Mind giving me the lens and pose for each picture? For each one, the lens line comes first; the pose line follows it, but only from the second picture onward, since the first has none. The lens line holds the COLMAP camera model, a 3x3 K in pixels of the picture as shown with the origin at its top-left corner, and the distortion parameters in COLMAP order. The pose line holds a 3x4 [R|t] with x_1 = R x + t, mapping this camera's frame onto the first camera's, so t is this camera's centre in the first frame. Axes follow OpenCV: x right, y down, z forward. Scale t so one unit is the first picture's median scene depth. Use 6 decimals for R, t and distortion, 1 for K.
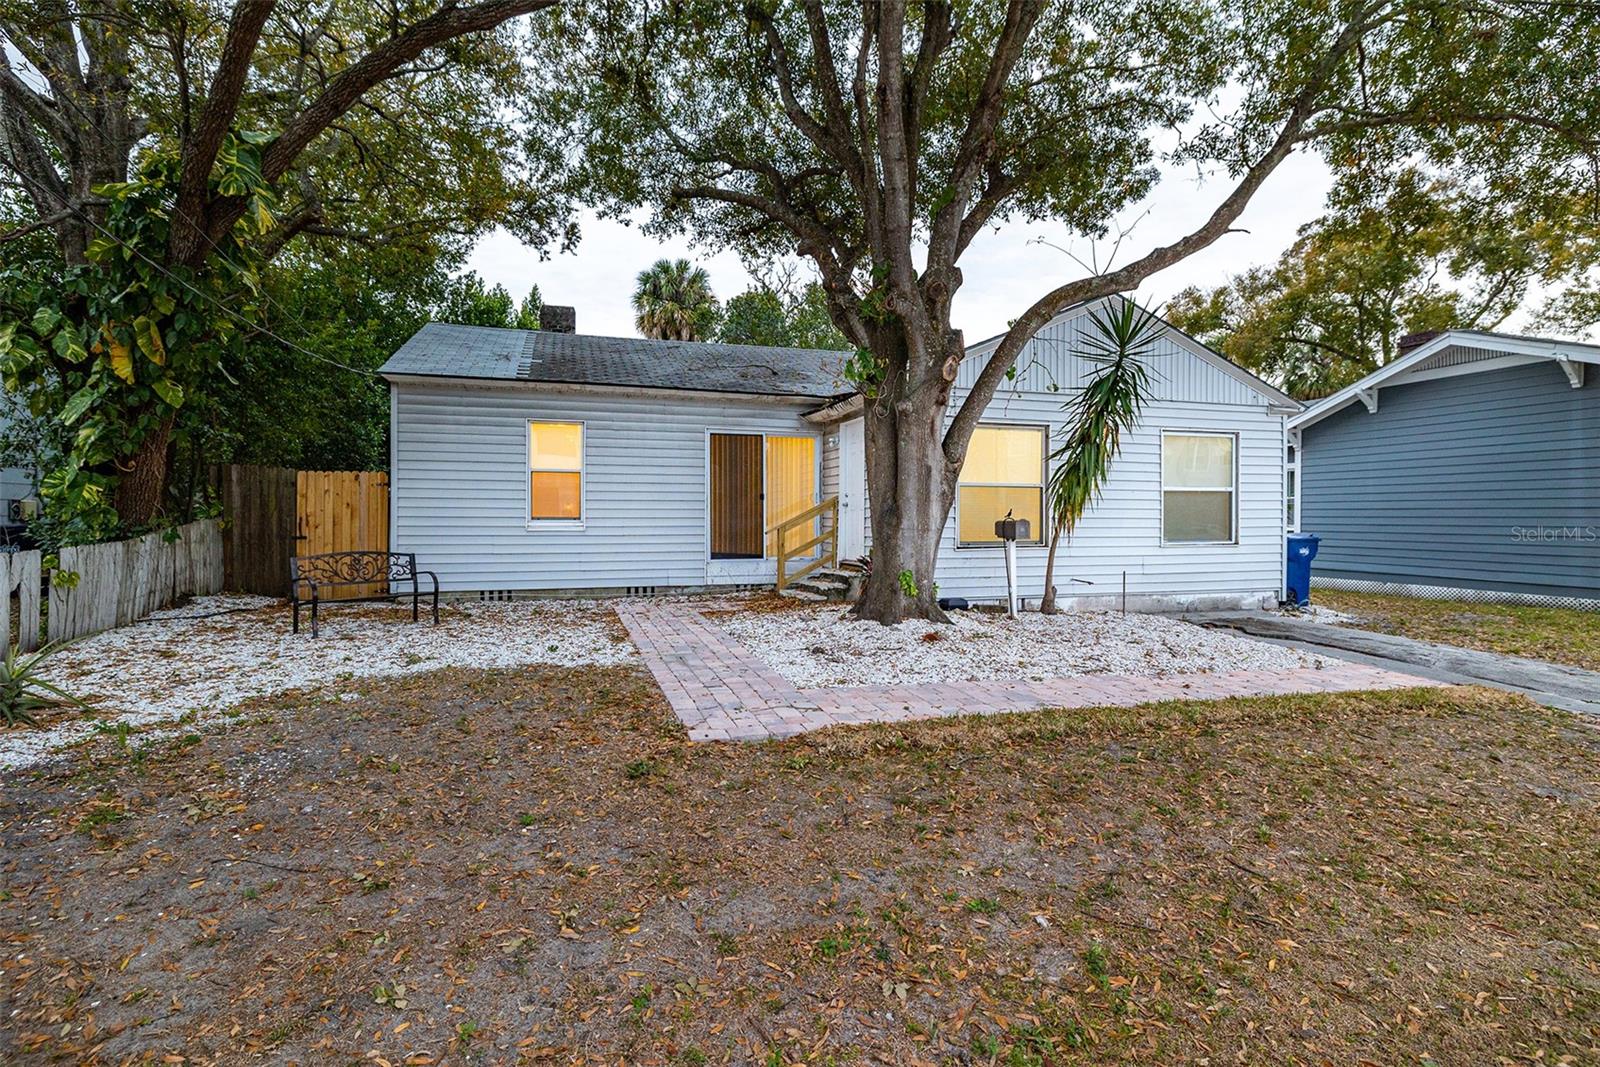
lens RADIAL K [[754.9, 0, 804.8], [0, 754.9, 528.0], [0, 0, 1]] dist [-0.002165, -0.000300]
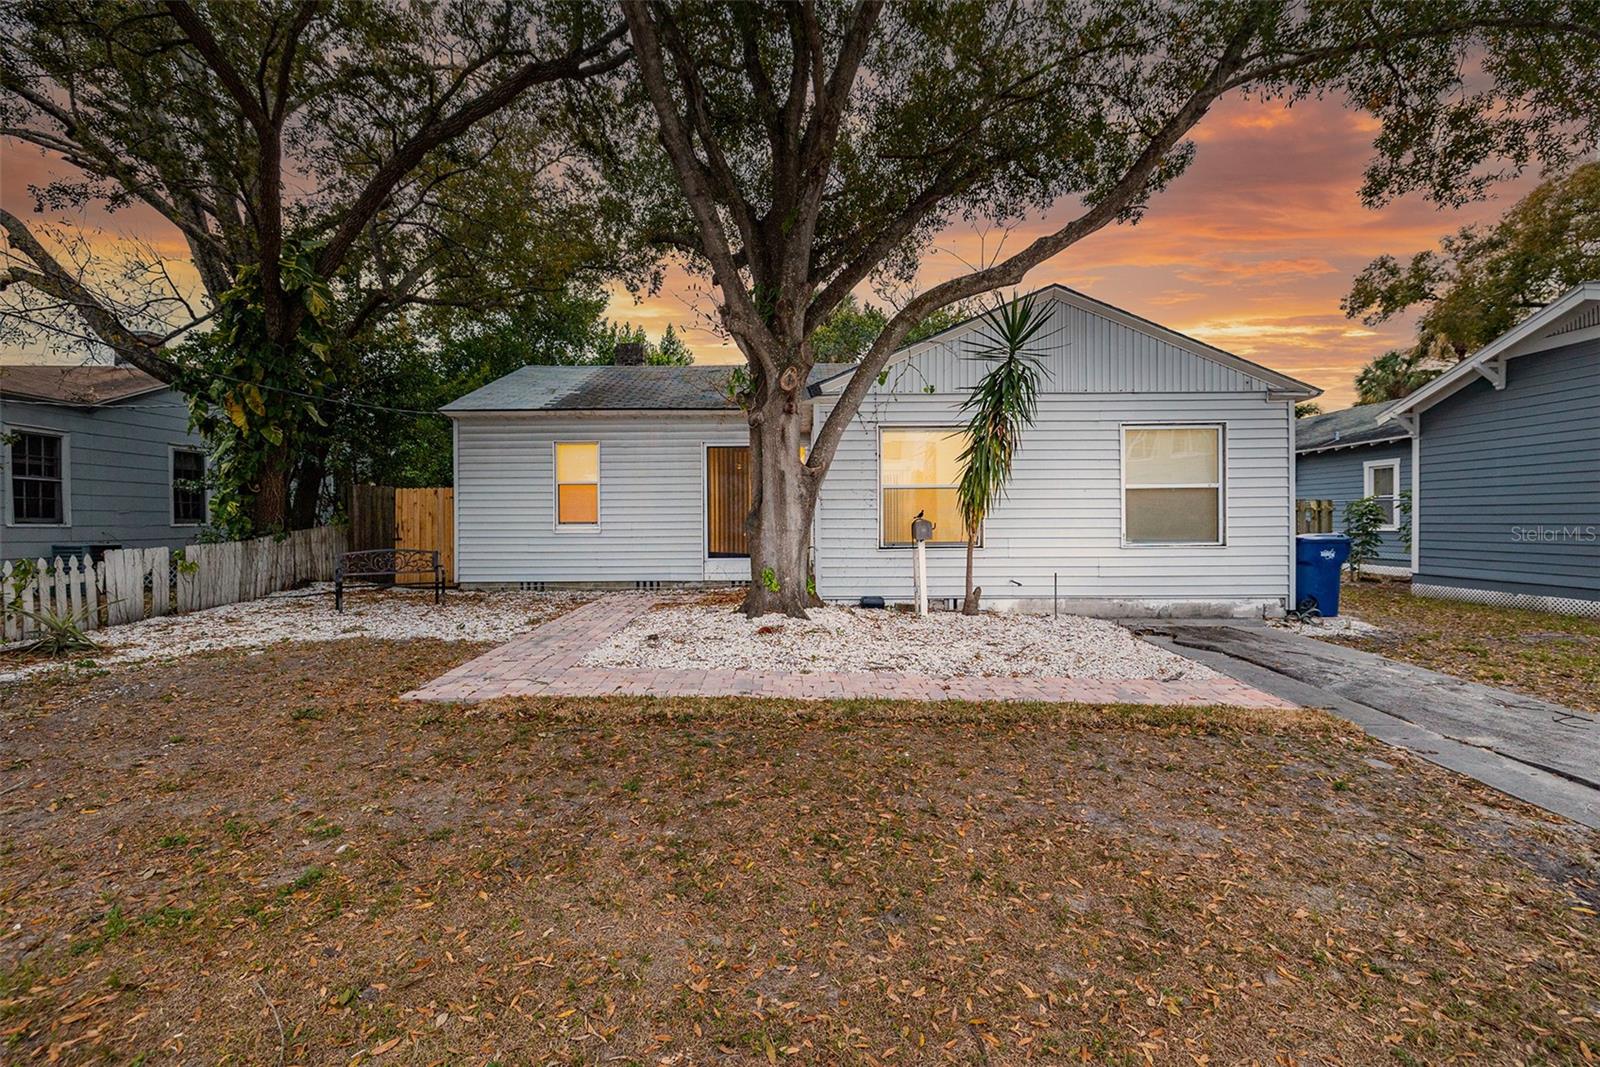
lens RADIAL K [[706.8, 0, 800.0], [0, 706.8, 533.5], [0, 0, 1]] dist [-0.007269, 0.000646]
pose [[0.953493, -0.003176, -0.301397, 0.364650], [0.003838, 0.999991, 0.001602, 0.003738], [0.301389, -0.002684, 0.953497, 0.037556]]
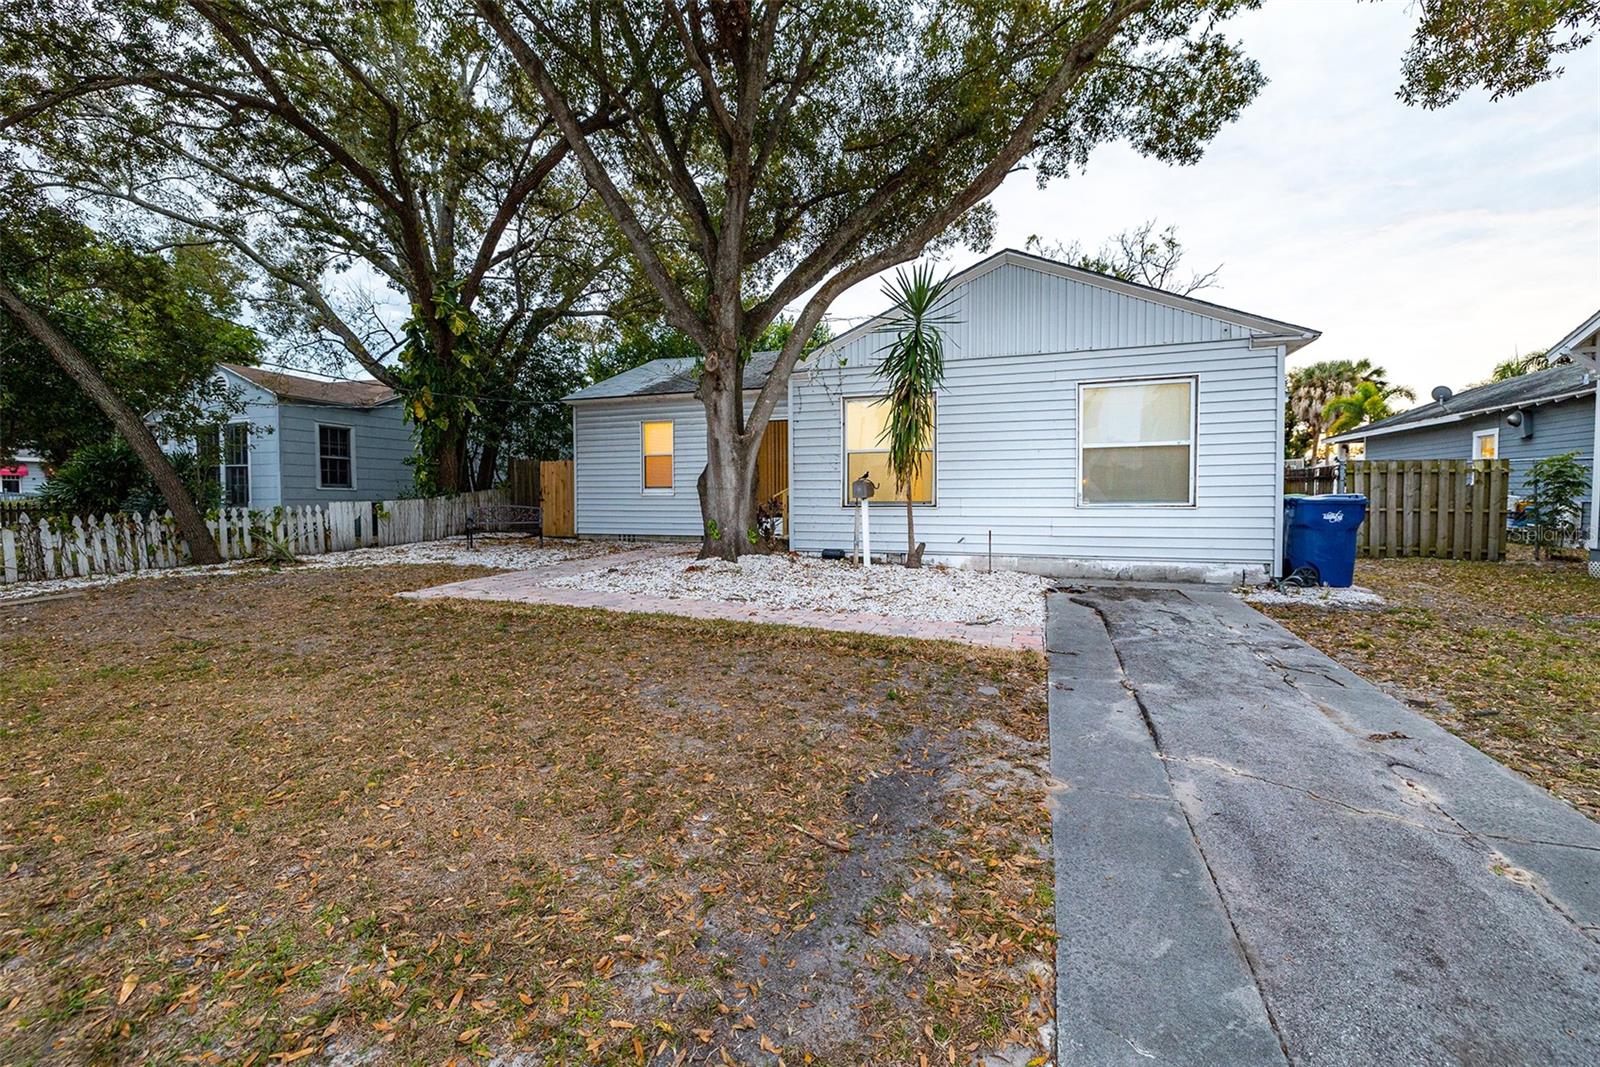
lens RADIAL K [[675.0, 0, 799.3], [0, 675.0, 527.7], [0, 0, 1]] dist [0.002938, -0.000079]
pose [[0.795671, 0.022423, -0.605314, 0.728585], [-0.003581, 0.999471, 0.032316, 0.024052], [0.605718, -0.023546, 0.795331, 0.120940]]
